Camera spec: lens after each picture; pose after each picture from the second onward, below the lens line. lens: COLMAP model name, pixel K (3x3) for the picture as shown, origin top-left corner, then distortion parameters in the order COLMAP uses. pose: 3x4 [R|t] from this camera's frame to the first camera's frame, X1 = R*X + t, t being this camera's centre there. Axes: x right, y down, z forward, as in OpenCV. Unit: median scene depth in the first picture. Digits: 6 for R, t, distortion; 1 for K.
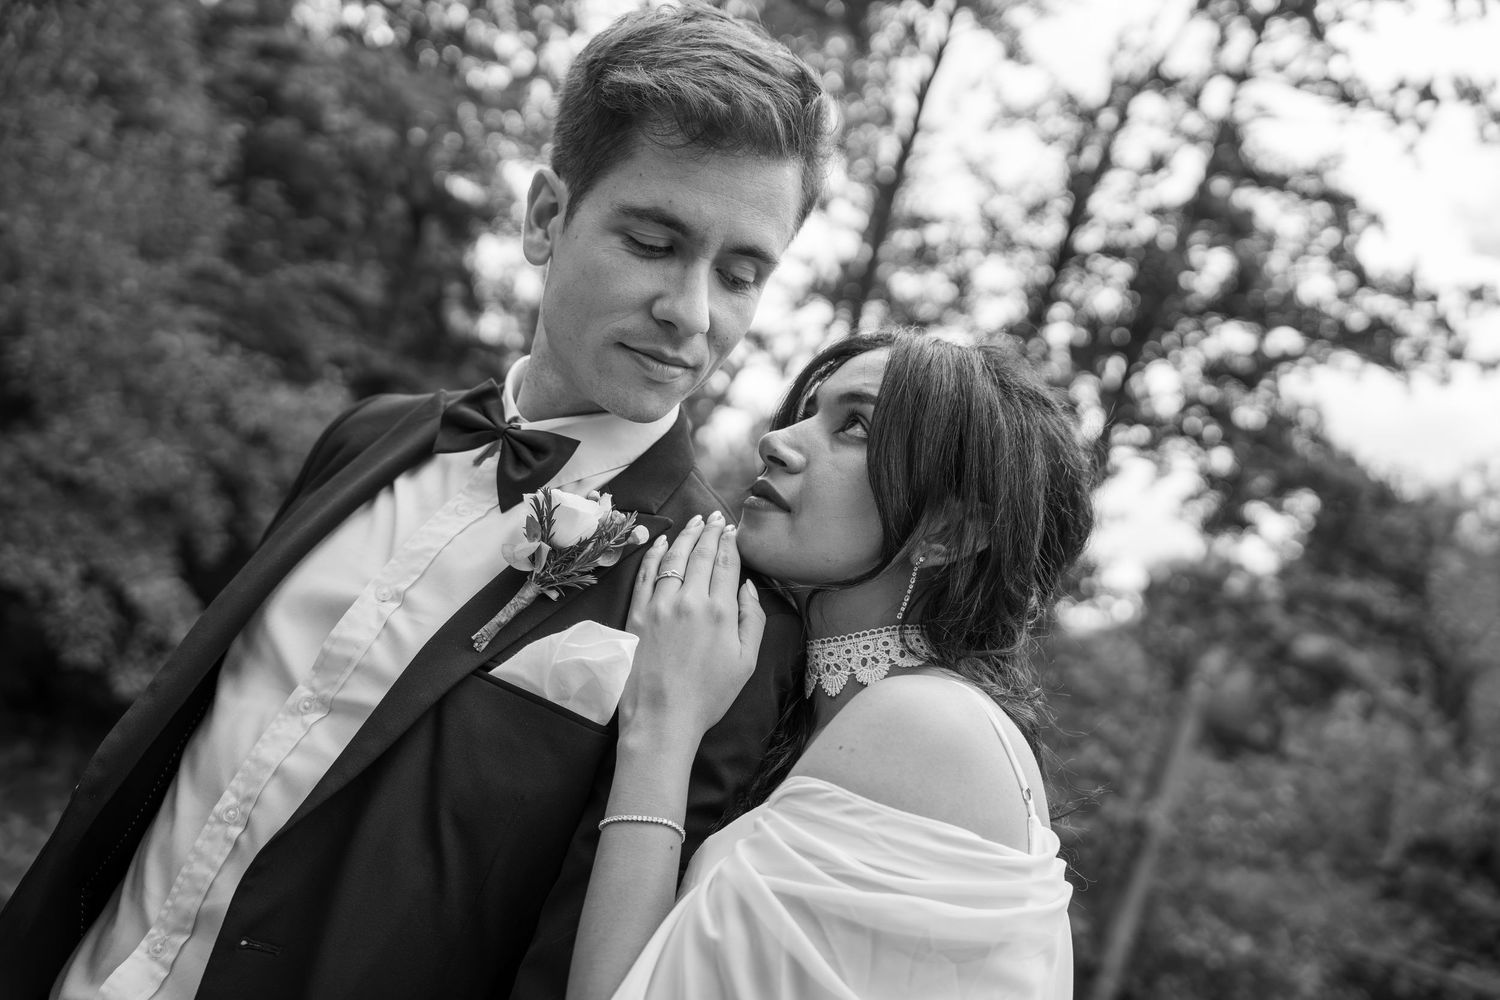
lens RADIAL K [[1554.4, 0, 750.0], [0, 1554.4, 500.0], [0, 0, 1]] dist [0.000131, -0.000065]
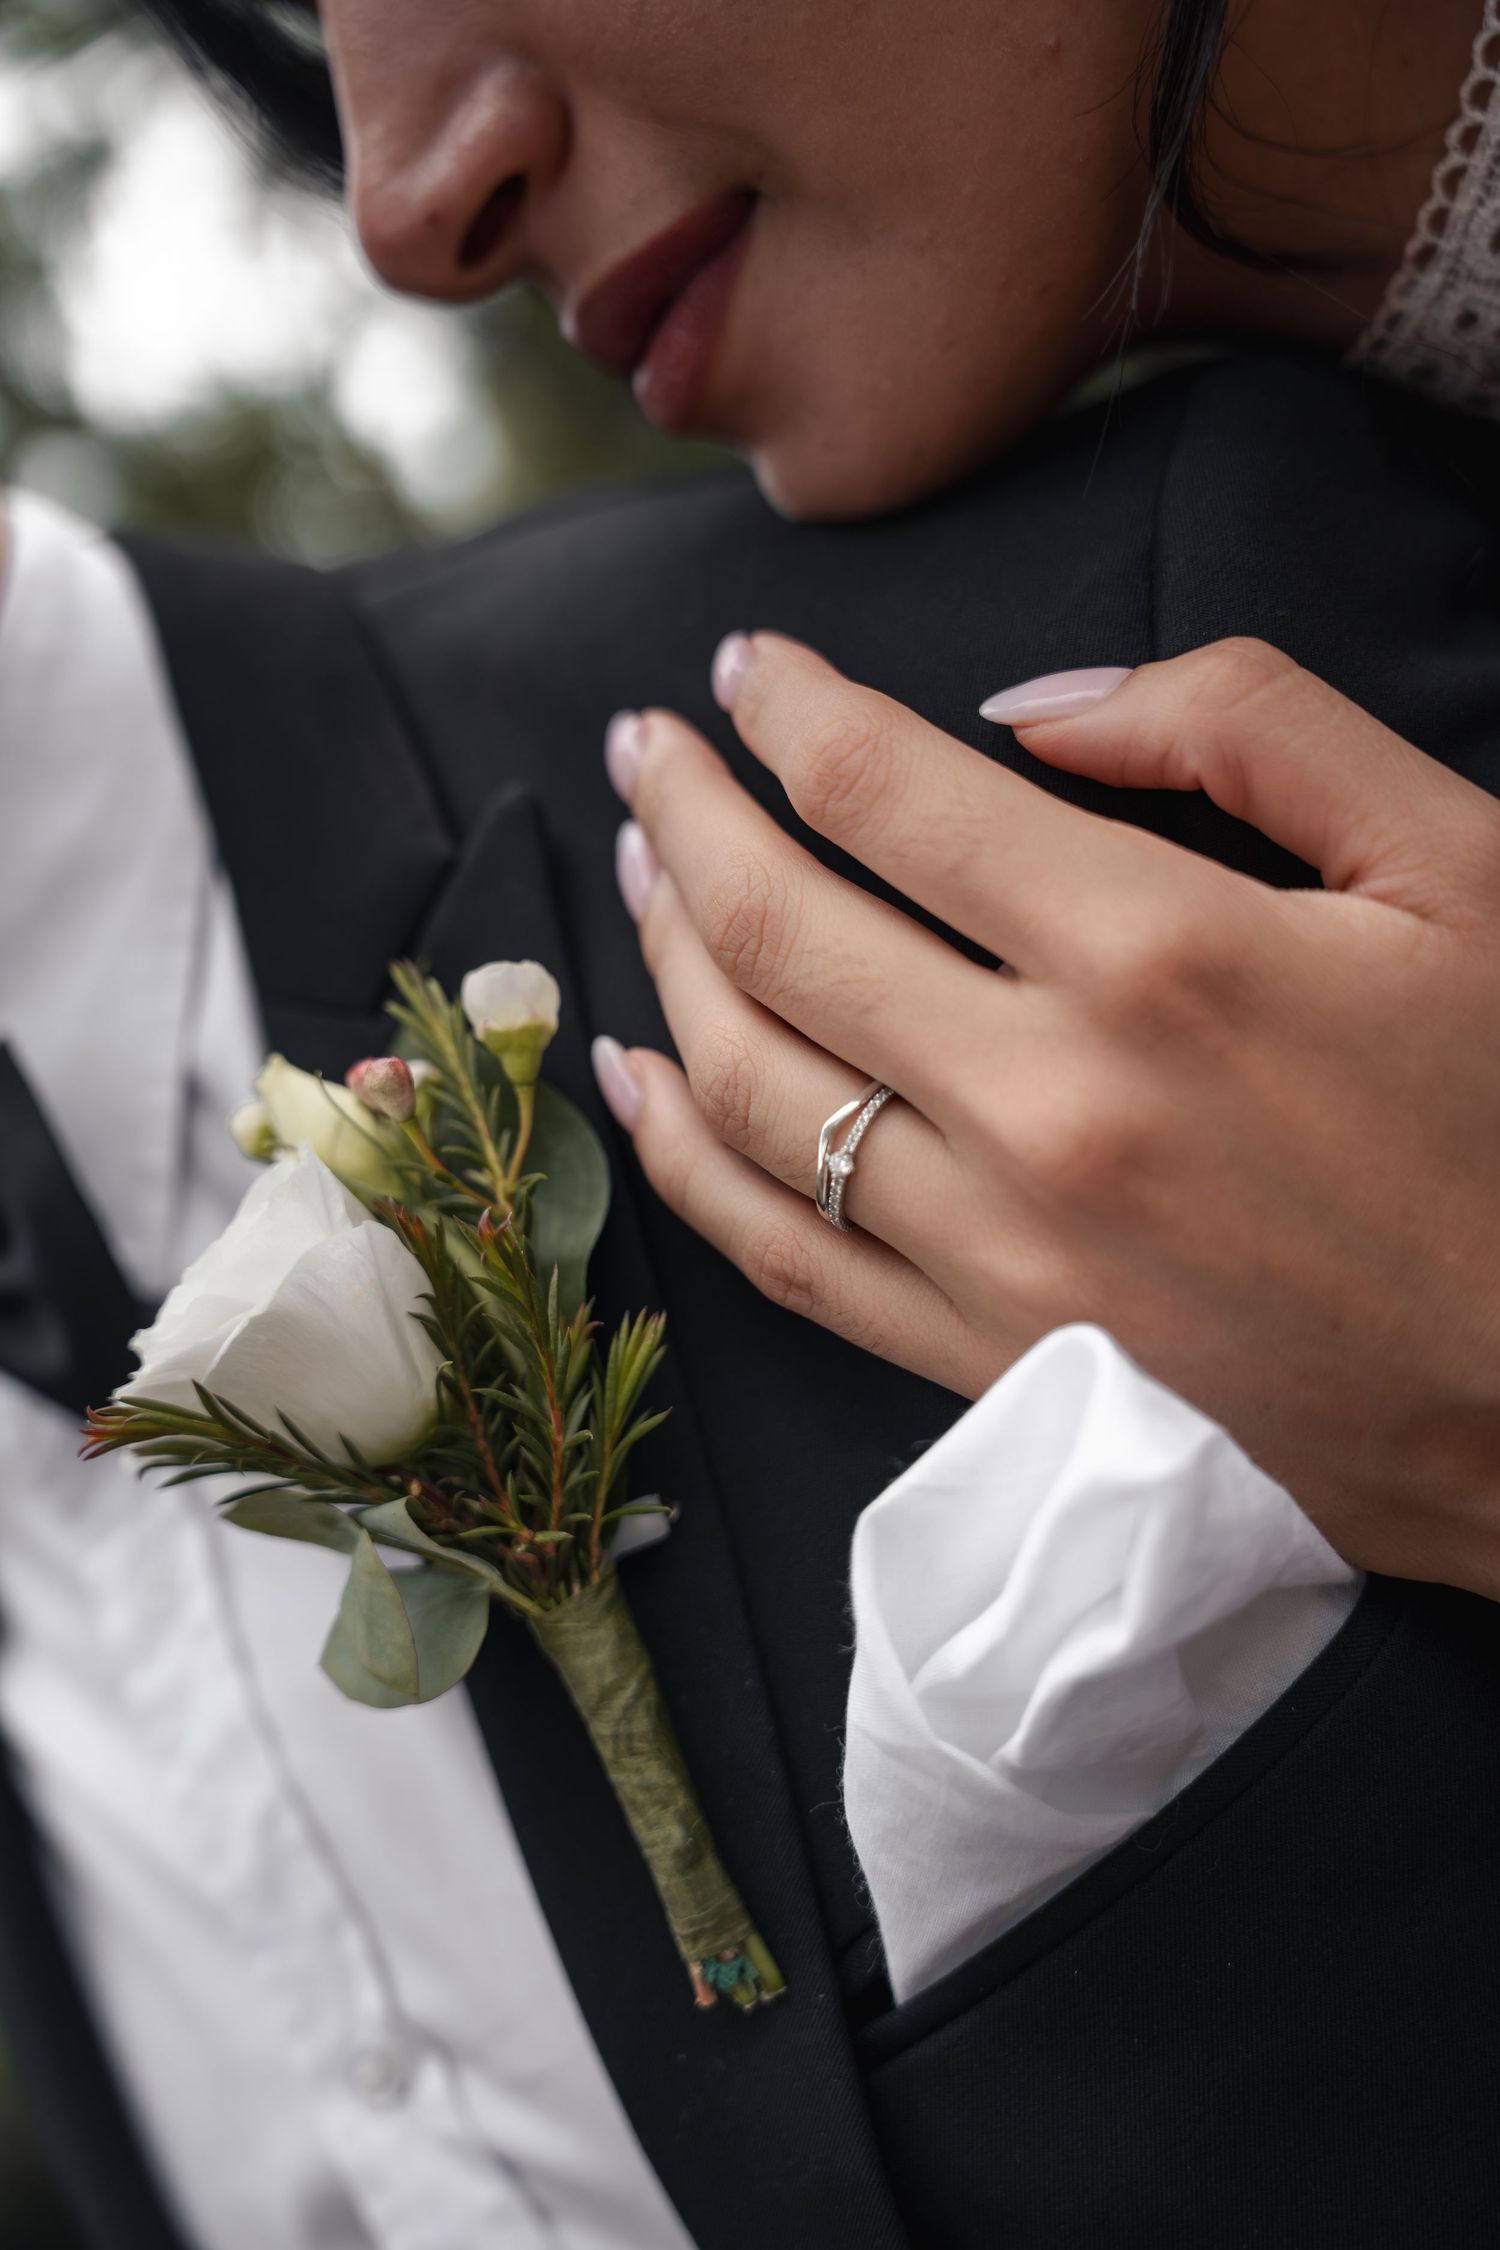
lens RADIAL K [[2251.2, 0, 750.0], [0, 2251.2, 1125.0], [0, 0, 1]] dist [-0.004552, -0.002146]
pose [[0.370806, -0.884892, -0.281904, 0.006126], [0.924289, 0.322045, 0.204880, -0.002369], [-0.090510, -0.336531, 0.937312, 0.745923]]
